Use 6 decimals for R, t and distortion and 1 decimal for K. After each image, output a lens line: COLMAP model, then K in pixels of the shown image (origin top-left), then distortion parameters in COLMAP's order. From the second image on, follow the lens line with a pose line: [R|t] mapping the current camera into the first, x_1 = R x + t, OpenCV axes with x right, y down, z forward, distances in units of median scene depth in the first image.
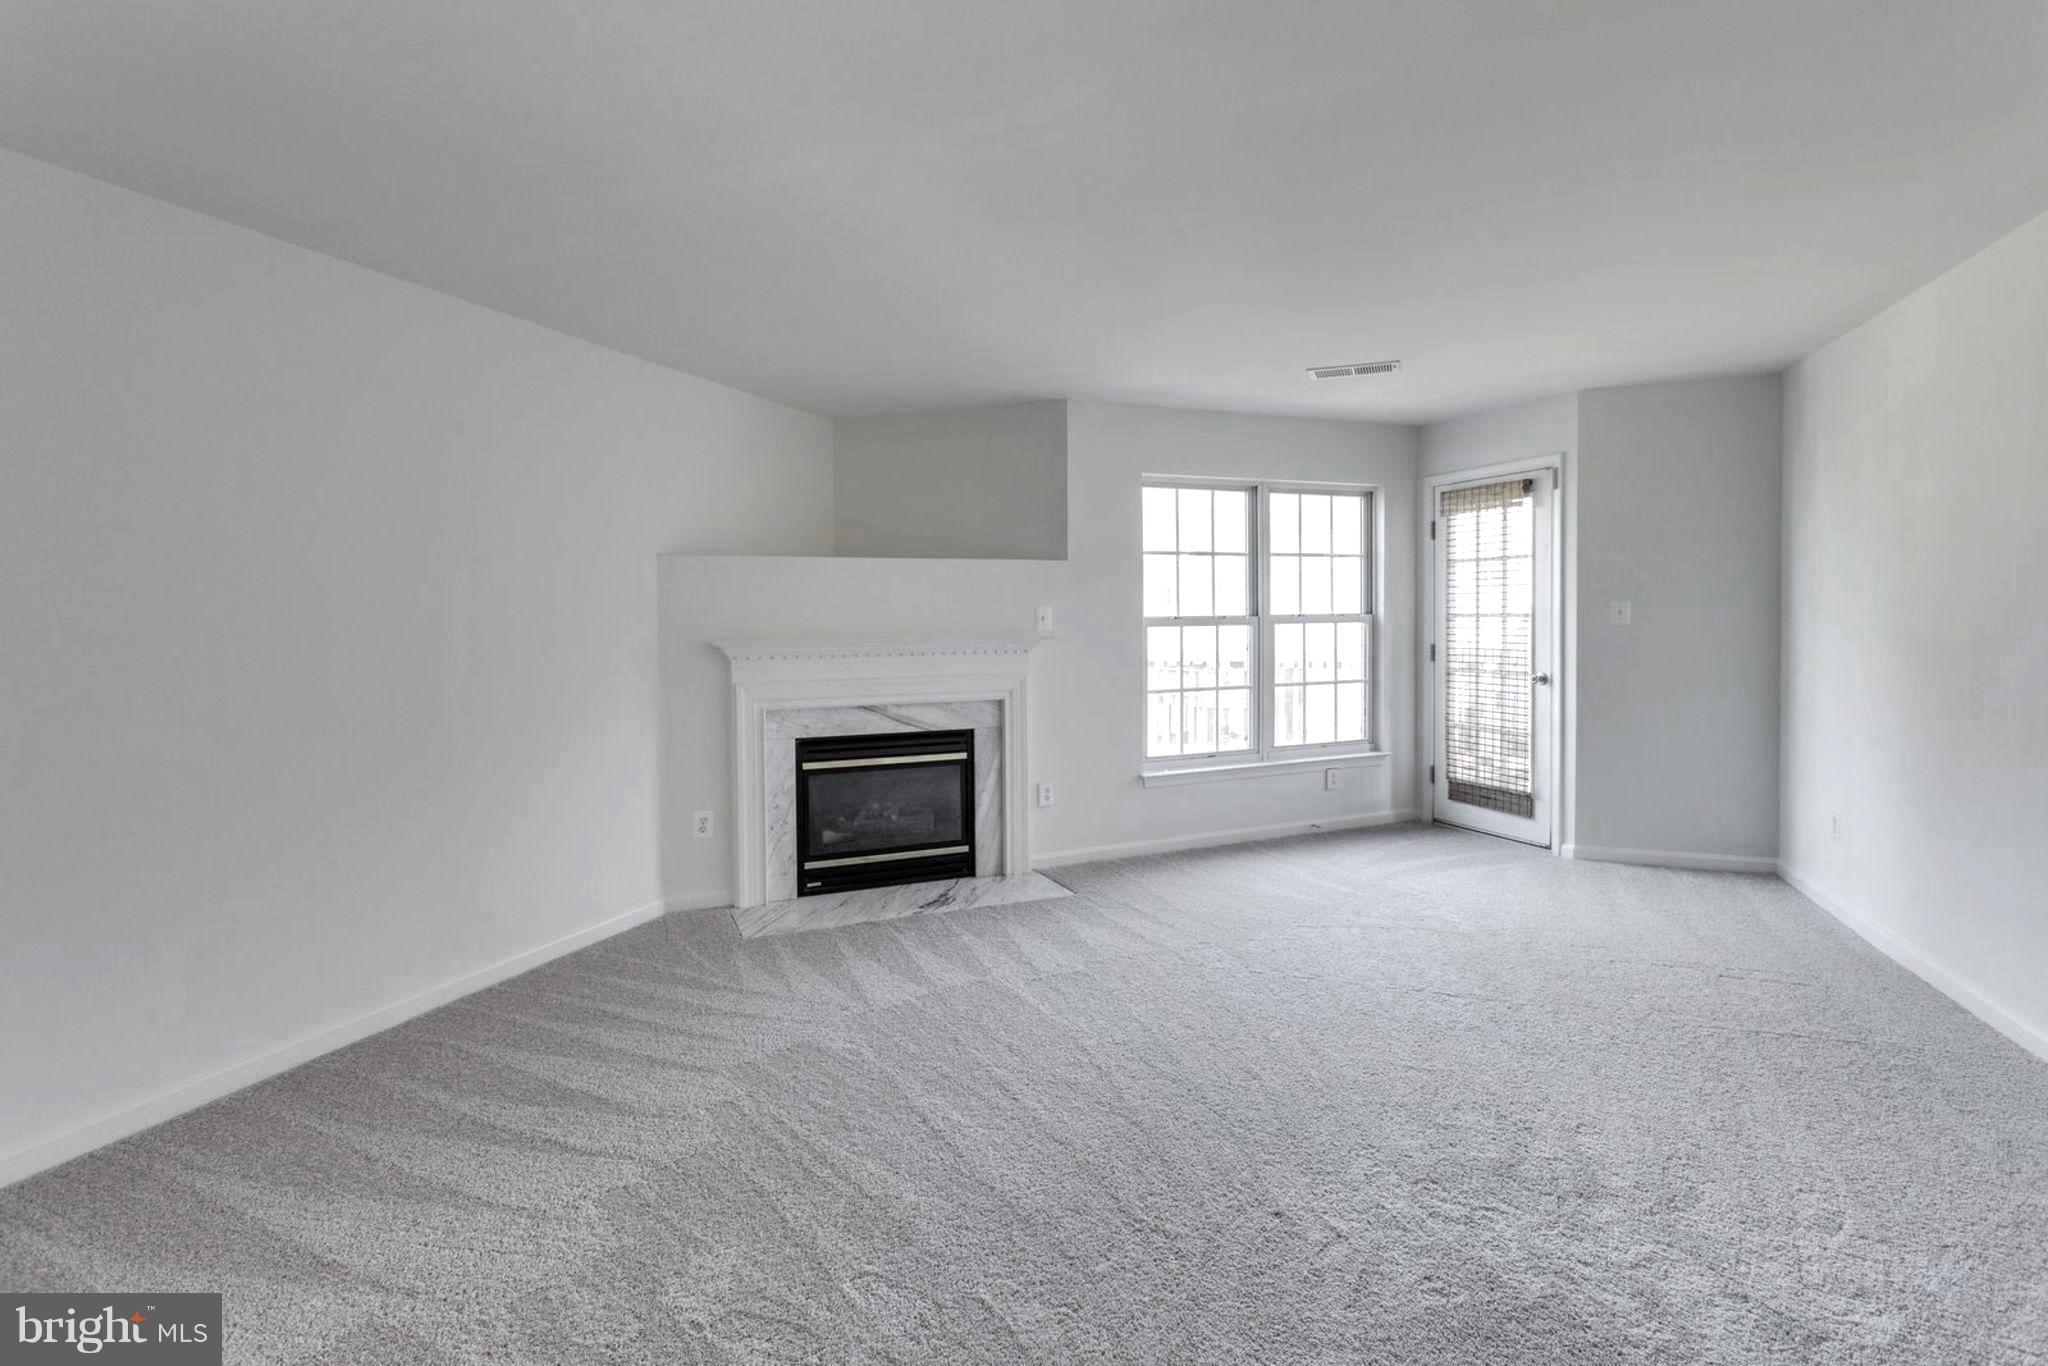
lens RADIAL K [[990.3, 0, 1016.0], [0, 990.3, 636.3], [0, 0, 1]] dist [-0.000467, 0.000695]
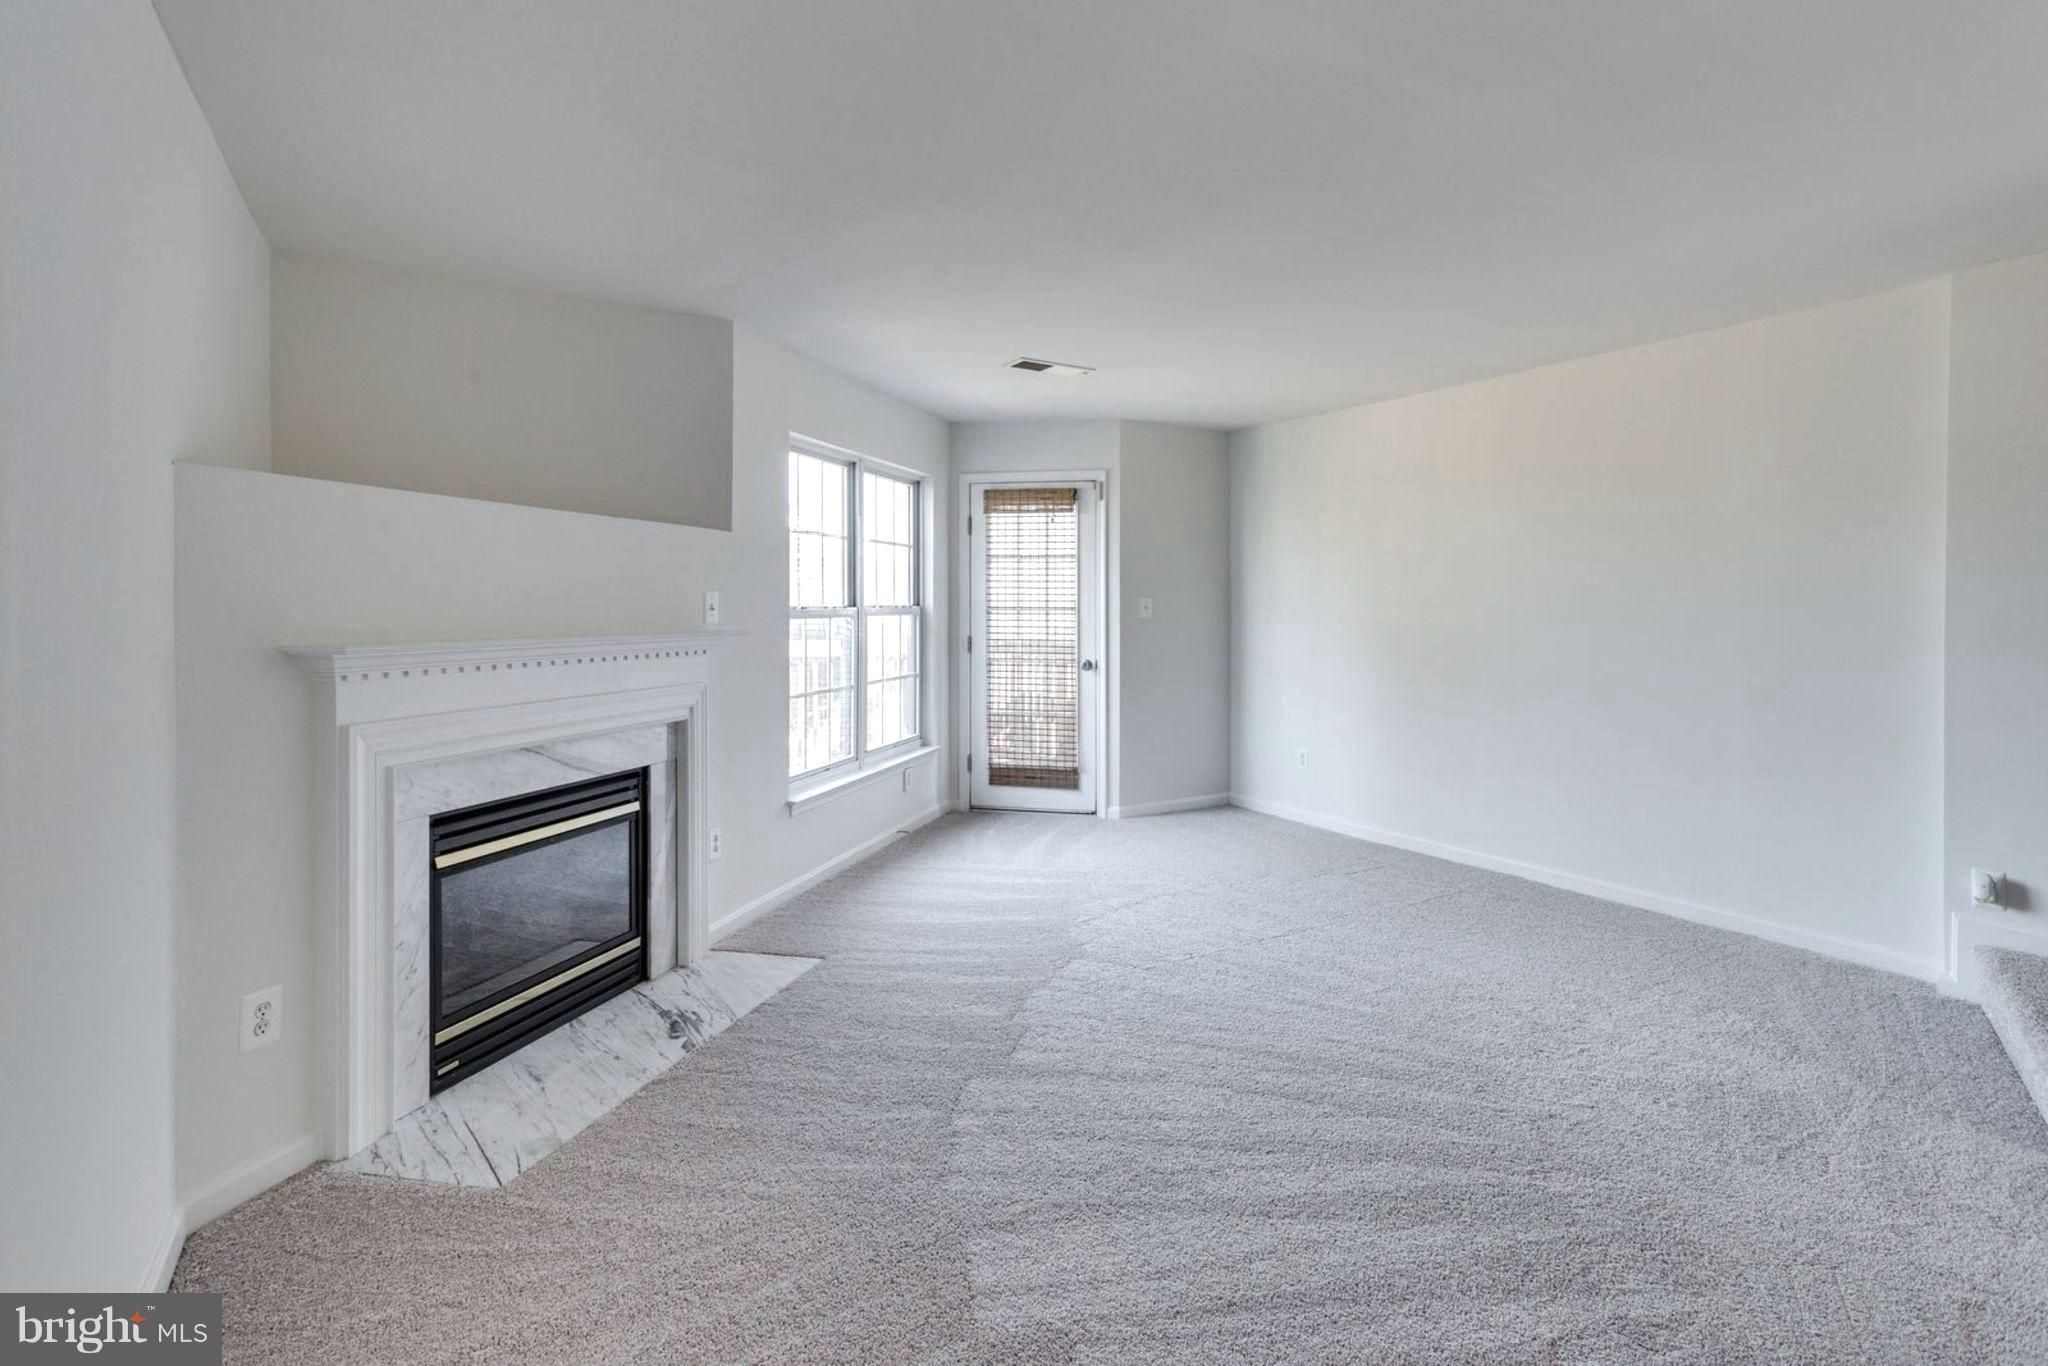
lens RADIAL K [[1027.8, 0, 1142.9], [0, 1027.8, 612.2], [0, 0, 1]] dist [0.000070, 0.000243]
pose [[0.556720, 0.007443, 0.830667, -0.396070], [0.007547, 0.999873, -0.014017, -0.000839], [-0.830666, 0.014072, 0.556593, 0.276194]]
